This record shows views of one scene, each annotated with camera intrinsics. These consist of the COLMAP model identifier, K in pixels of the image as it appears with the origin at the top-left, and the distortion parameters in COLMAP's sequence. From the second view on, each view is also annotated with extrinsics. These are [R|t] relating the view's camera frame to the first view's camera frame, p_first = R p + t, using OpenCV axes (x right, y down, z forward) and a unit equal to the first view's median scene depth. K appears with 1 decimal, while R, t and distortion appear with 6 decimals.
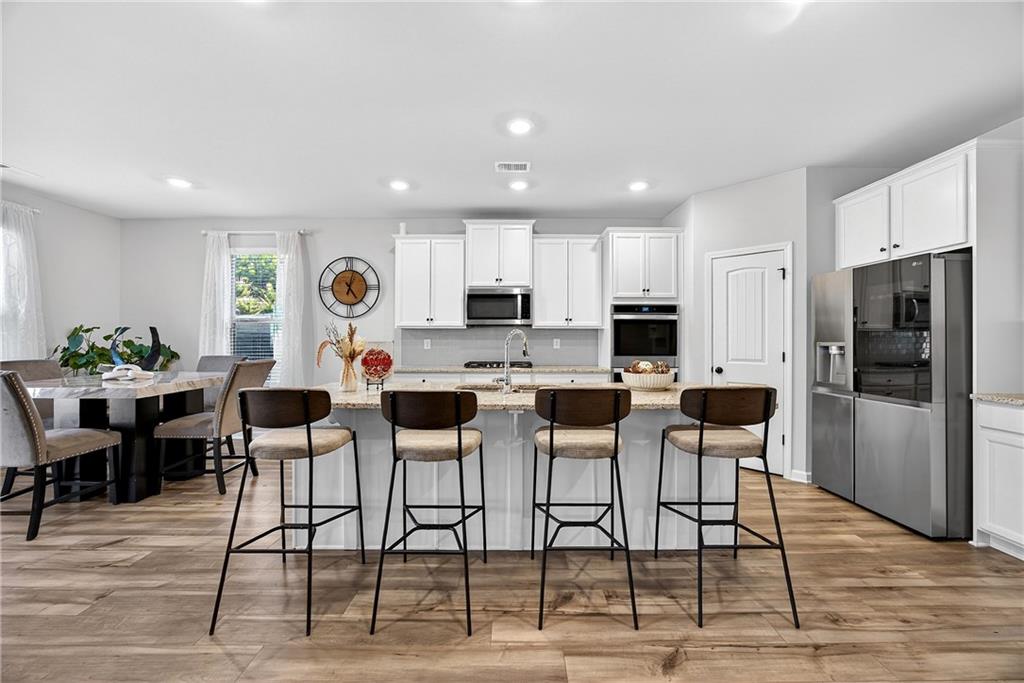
lens RADIAL K [[394.7, 0, 502.9], [0, 394.7, 337.5], [0, 0, 1]] dist [0.000426, 0.000708]
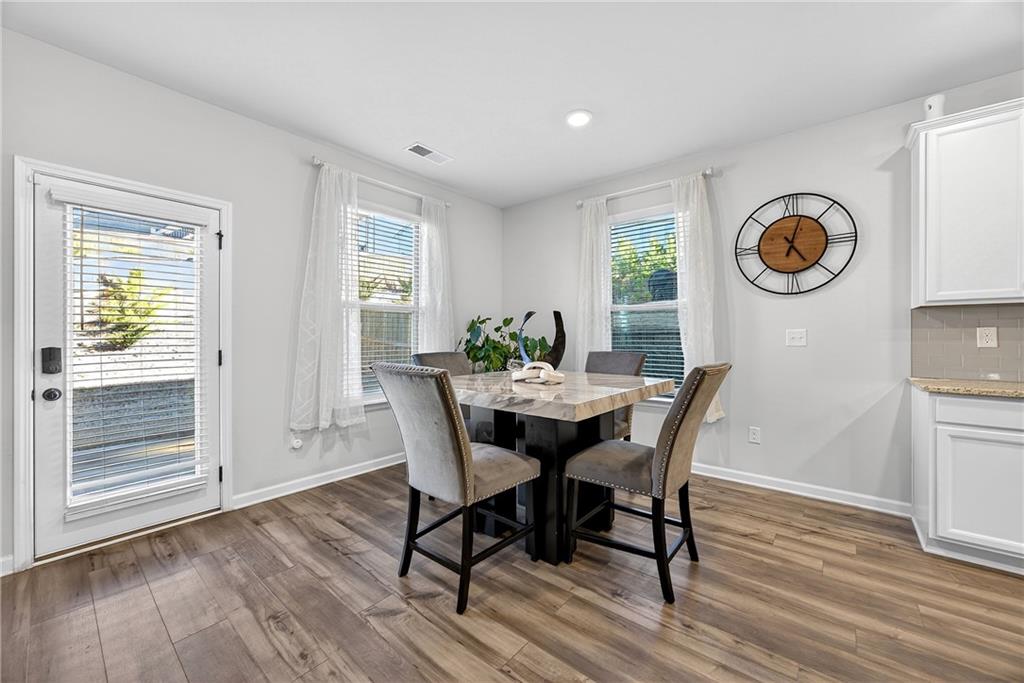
lens RADIAL K [[394.7, 0, 516.4], [0, 394.7, 339.5], [0, 0, 1]] dist [0.000426, 0.000708]
pose [[0.785804, 0.005739, -0.618449, -0.418119], [0.001164, 0.999941, 0.010758, 0.015141], [0.618475, -0.009174, 0.785751, 0.315550]]
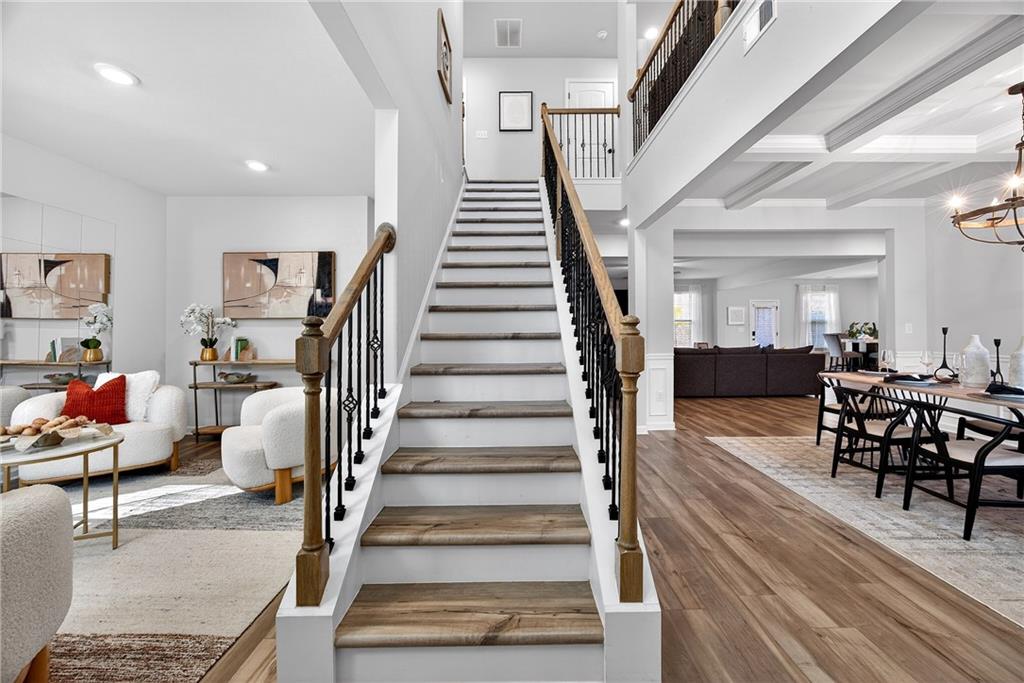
lens RADIAL K [[394.7, 0, 512.0], [0, 394.7, 333.8], [0, 0, 1]] dist [0.000426, 0.000708]
pose [[0.027274, 0.011044, -0.999567, 1.808044], [0.011235, 0.999872, 0.011354, -0.007113], [0.999565, -0.011540, 0.027147, -1.626562]]
